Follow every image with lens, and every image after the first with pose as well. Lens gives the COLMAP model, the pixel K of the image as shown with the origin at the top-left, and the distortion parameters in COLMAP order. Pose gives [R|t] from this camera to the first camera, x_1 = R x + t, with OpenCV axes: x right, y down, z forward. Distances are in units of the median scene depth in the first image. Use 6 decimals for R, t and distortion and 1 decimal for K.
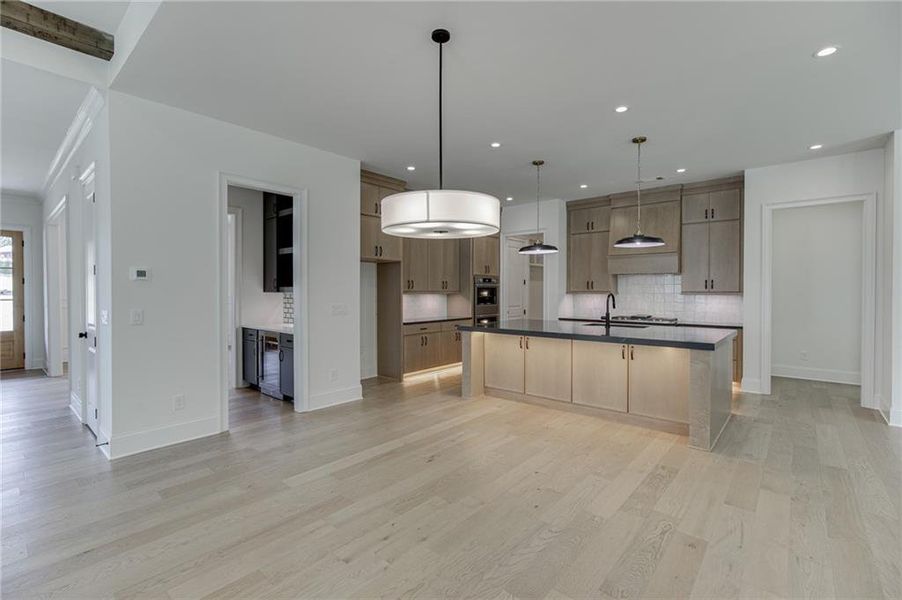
lens RADIAL K [[407.9, 0, 446.2], [0, 407.9, 293.9], [0, 0, 1]] dist [-0.014889, -0.000256]
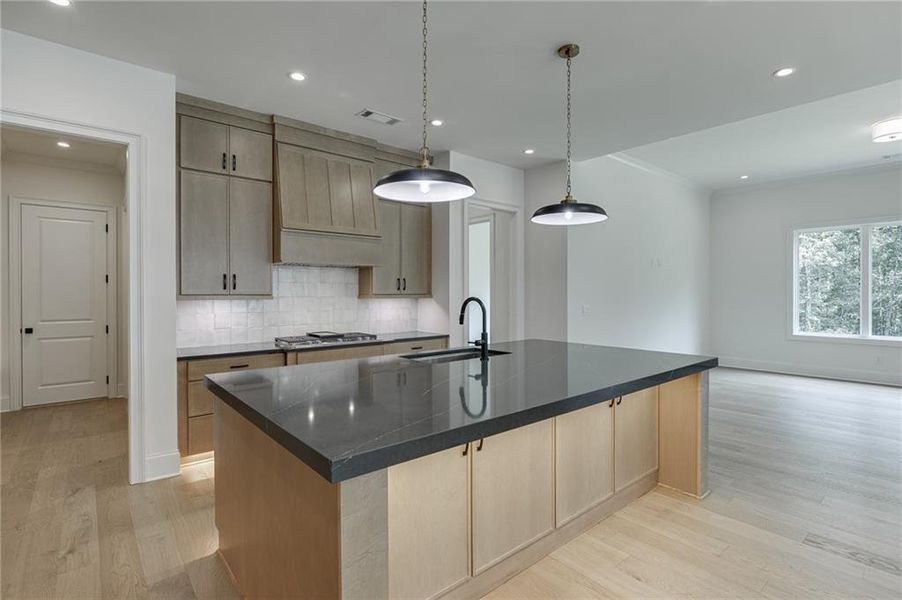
lens RADIAL K [[436.6, 0, 450.1], [0, 436.6, 294.7], [0, 0, 1]] dist [-0.012459, 0.000514]
pose [[0.143743, -0.007473, 0.989587, -0.156348], [0.009833, 0.999933, 0.006122, -0.008233], [-0.989566, 0.008851, 0.143807, 0.790818]]
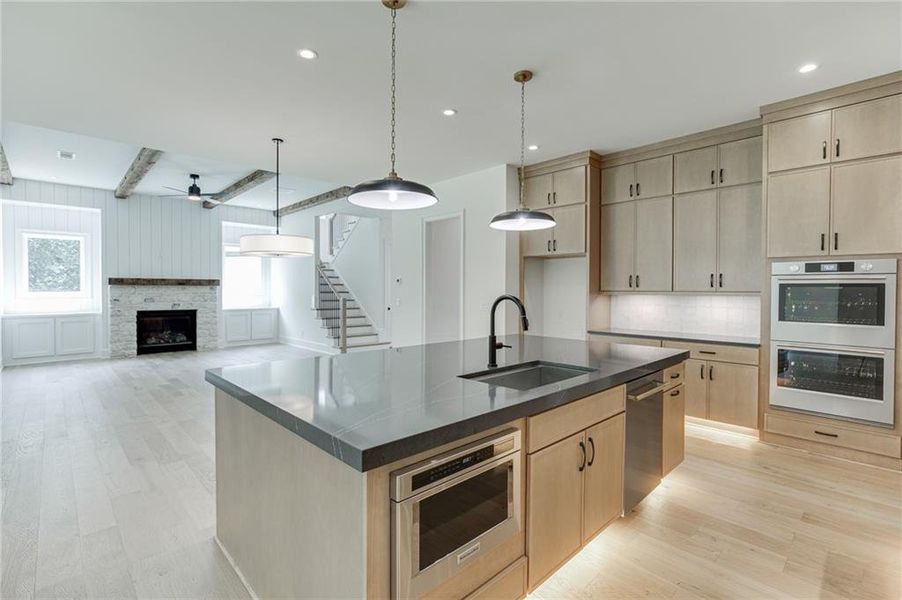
lens RADIAL K [[415.5, 0, 447.5], [0, 415.5, 294.6], [0, 0, 1]] dist [-0.003345, -0.000383]
pose [[-0.081516, 0.013167, -0.996585, 0.729388], [-0.011437, 0.999835, 0.014145, -0.006940], [0.996606, 0.012551, -0.081352, 0.809586]]
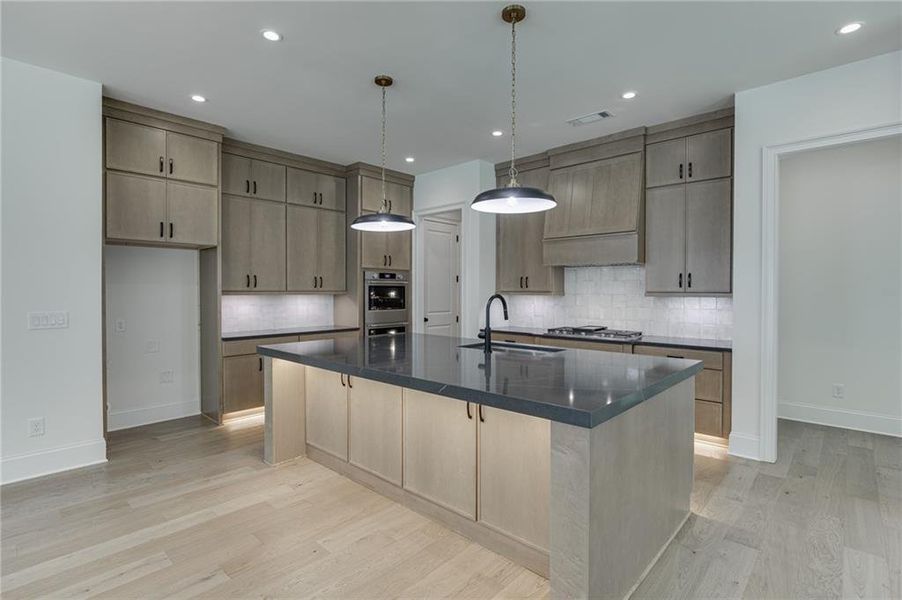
lens RADIAL K [[436.6, 0, 450.1], [0, 436.6, 294.7], [0, 0, 1]] dist [-0.012459, 0.000514]
pose [[0.999596, 0.000971, -0.028410, 0.296970], [-0.000897, 0.999996, 0.002630, -0.002545], [0.028413, -0.002603, 0.999593, 0.300736]]
